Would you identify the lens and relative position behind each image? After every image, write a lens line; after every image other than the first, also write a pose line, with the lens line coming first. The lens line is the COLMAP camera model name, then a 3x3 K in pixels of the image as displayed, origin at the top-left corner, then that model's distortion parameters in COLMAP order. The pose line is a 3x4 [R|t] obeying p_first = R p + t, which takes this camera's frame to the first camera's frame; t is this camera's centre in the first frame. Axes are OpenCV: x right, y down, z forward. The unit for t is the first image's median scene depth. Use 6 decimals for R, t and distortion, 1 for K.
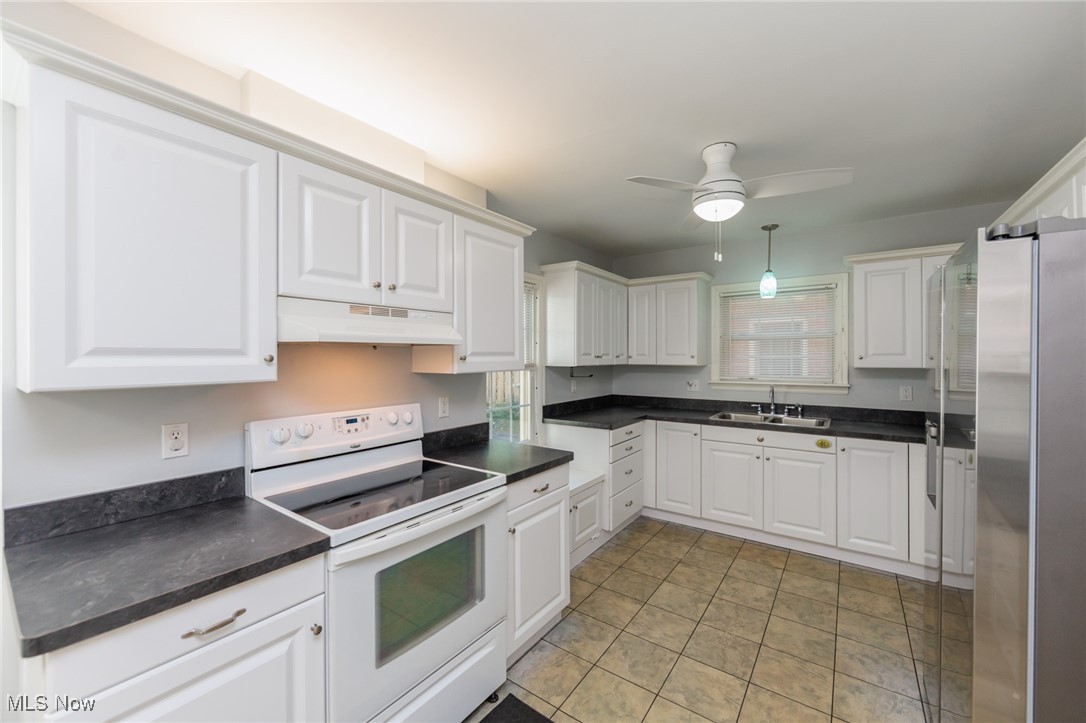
lens RADIAL K [[429.7, 0, 547.4], [0, 429.7, 355.9], [0, 0, 1]] dist [-0.003938, 0.000634]
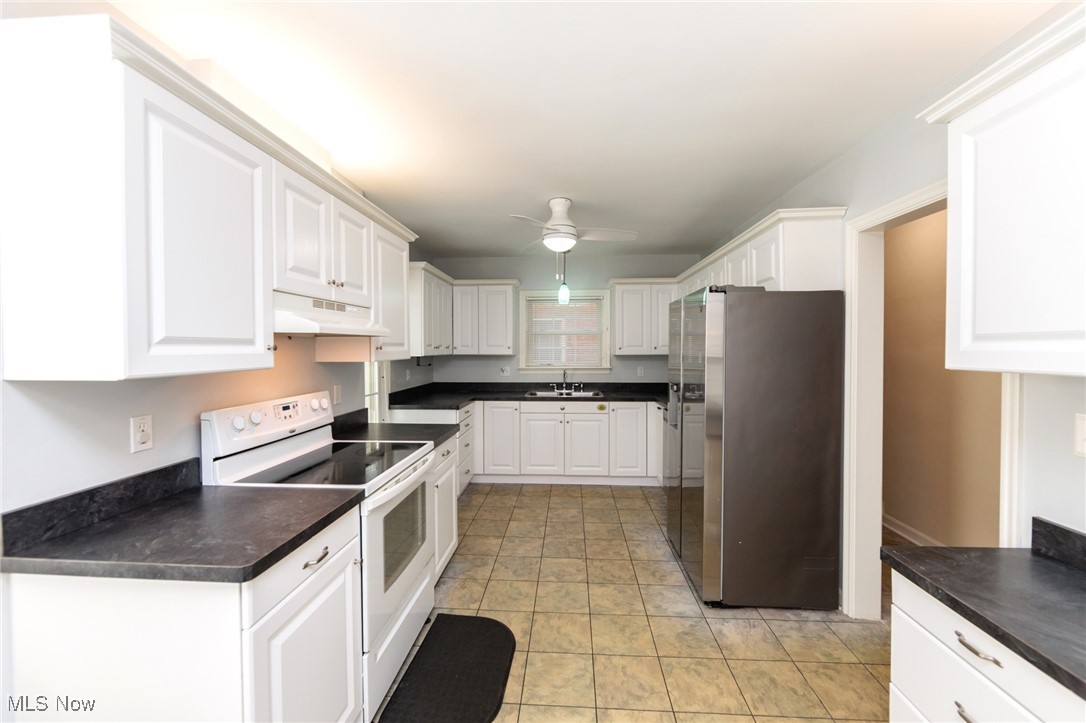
lens RADIAL K [[429.7, 0, 546.8], [0, 429.7, 355.7], [0, 0, 1]] dist [-0.003938, 0.000634]
pose [[0.848014, -0.009629, 0.529886, -0.270412], [0.000293, 0.999843, 0.017700, 0.003096], [-0.529973, -0.014854, 0.847884, -0.130287]]
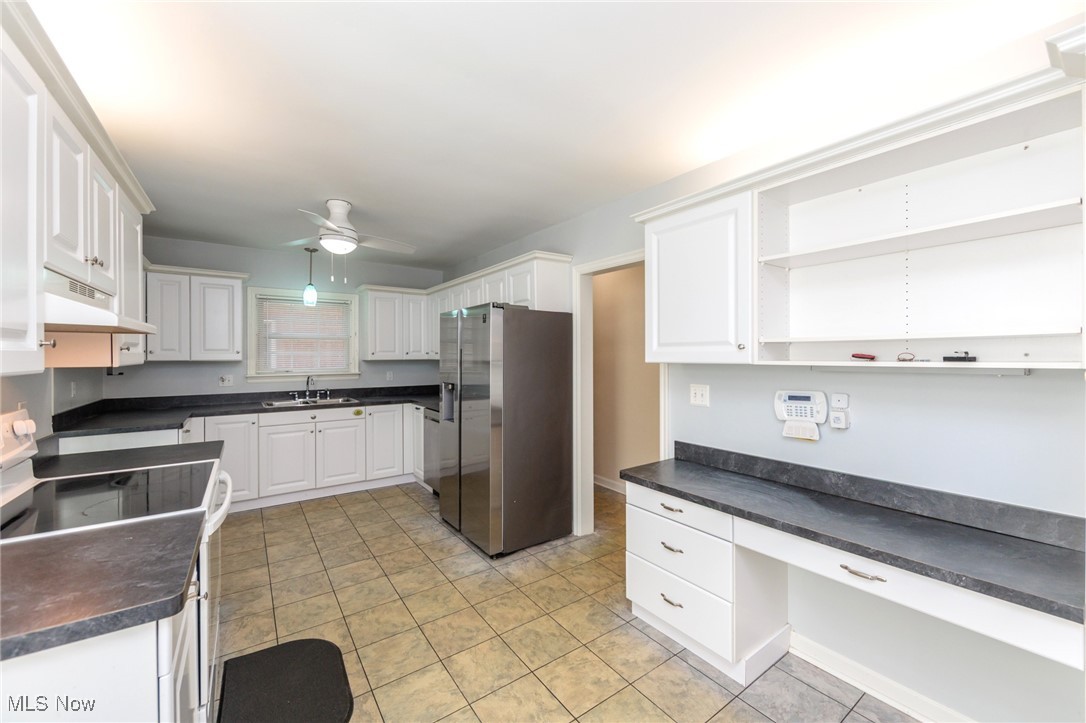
lens RADIAL K [[420.9, 0, 541.9], [0, 420.9, 356.7], [0, 0, 1]] dist [-0.001941, -0.000752]
pose [[0.331207, -0.001871, 0.943556, -0.461702], [-0.000243, 0.999998, 0.002068, 0.012086], [-0.943558, -0.000915, 0.331206, -0.054803]]
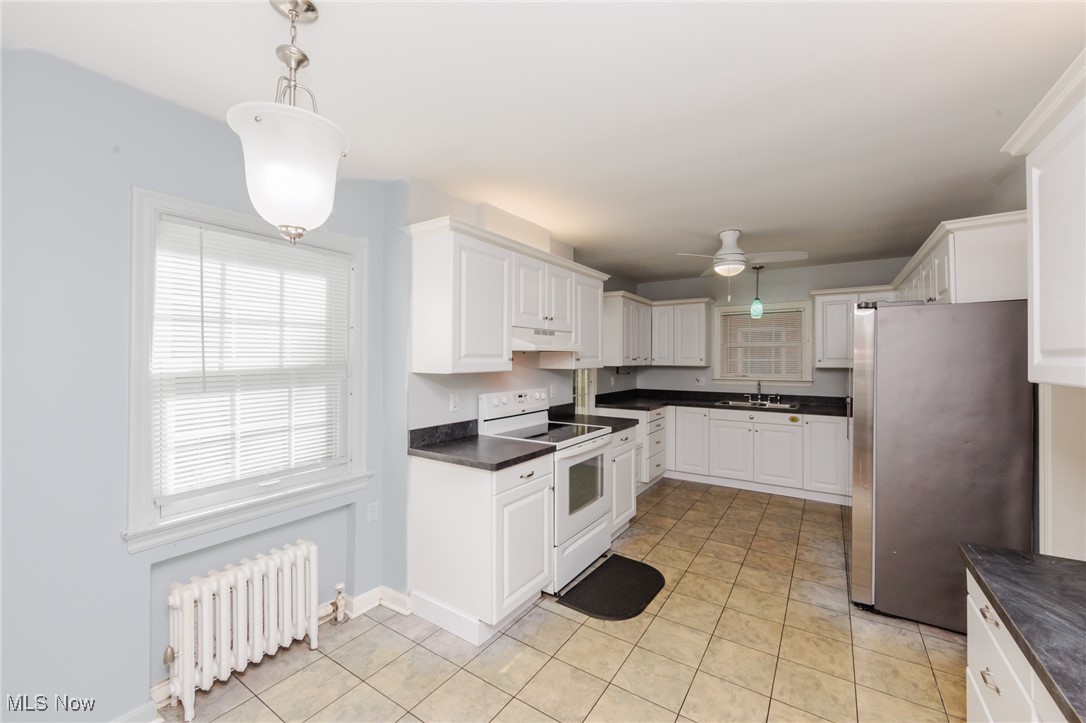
lens RADIAL K [[429.7, 0, 549.0], [0, 429.7, 357.7], [0, 0, 1]] dist [-0.003938, 0.000634]
pose [[0.999254, 0.004143, 0.038402, -0.235174], [-0.004033, 0.999988, -0.002954, 0.001924], [-0.038414, 0.002797, 0.999258, -0.406709]]
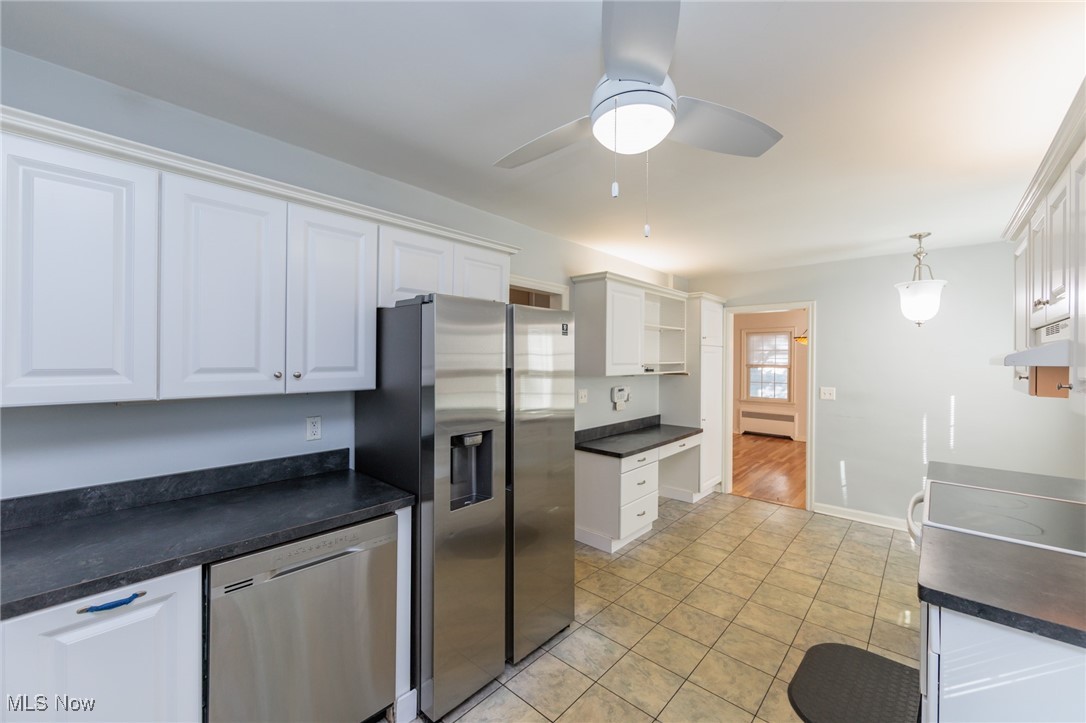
lens RADIAL K [[429.7, 0, 545.3], [0, 429.7, 358.9], [0, 0, 1]] dist [-0.003938, 0.000634]
pose [[-0.993080, -0.007819, 0.117179, 0.303996], [-0.007933, 0.999968, -0.000511, -0.017754], [-0.117171, -0.001437, -0.993111, 1.084136]]
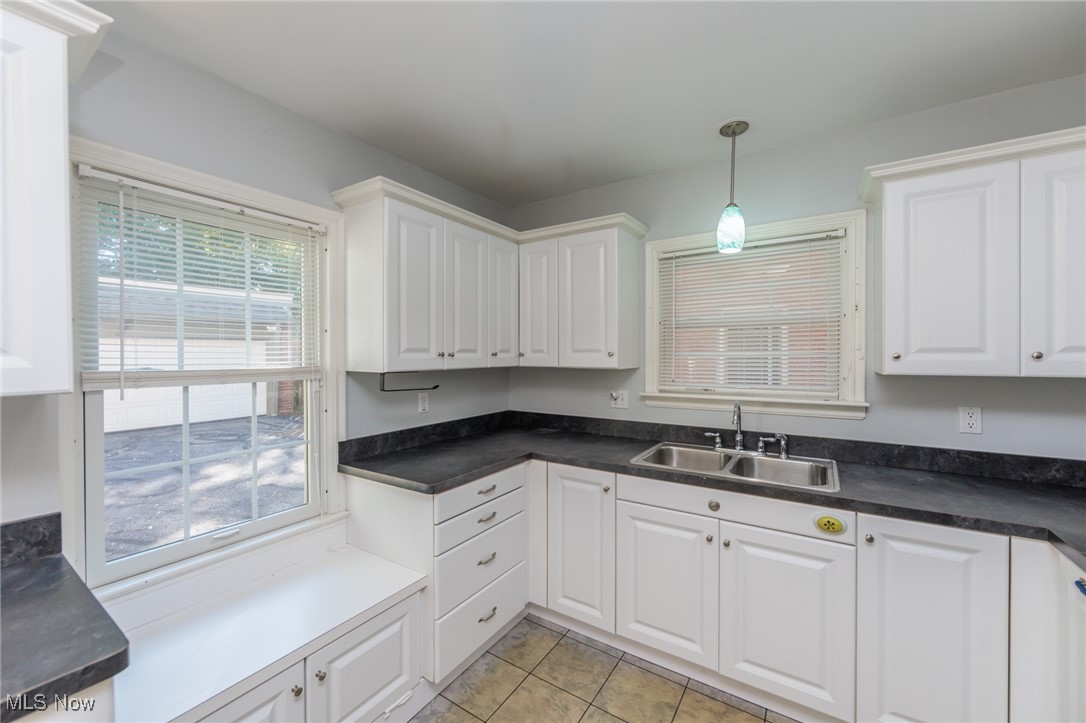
lens RADIAL K [[429.7, 0, 547.3], [0, 429.7, 355.9], [0, 0, 1]] dist [-0.003938, 0.000634]
pose [[0.999059, -0.001217, 0.043350, 0.263631], [0.000843, 0.999962, 0.008641, -0.001515], [-0.043359, -0.008597, 0.999023, 0.470079]]
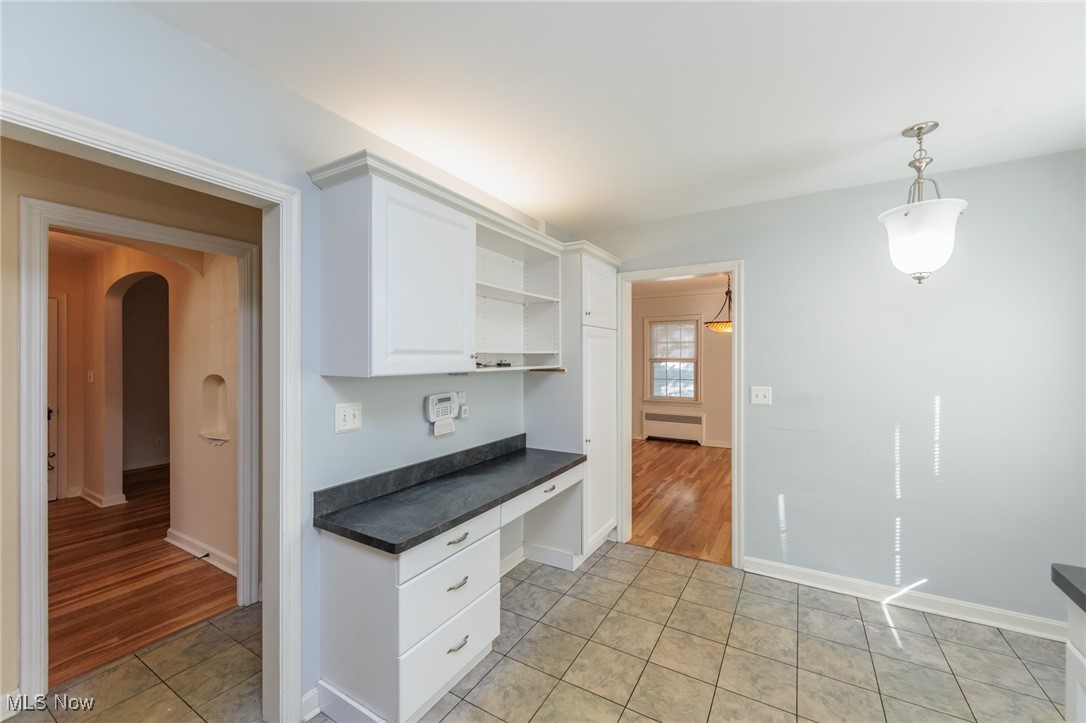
lens RADIAL K [[429.7, 0, 545.7], [0, 429.7, 357.2], [0, 0, 1]] dist [-0.003938, 0.000634]
pose [[-0.996598, 0.000476, -0.082418, 0.118956], [0.000604, 0.999999, -0.001531, 0.001888], [0.082417, -0.001576, -0.996597, 0.533962]]
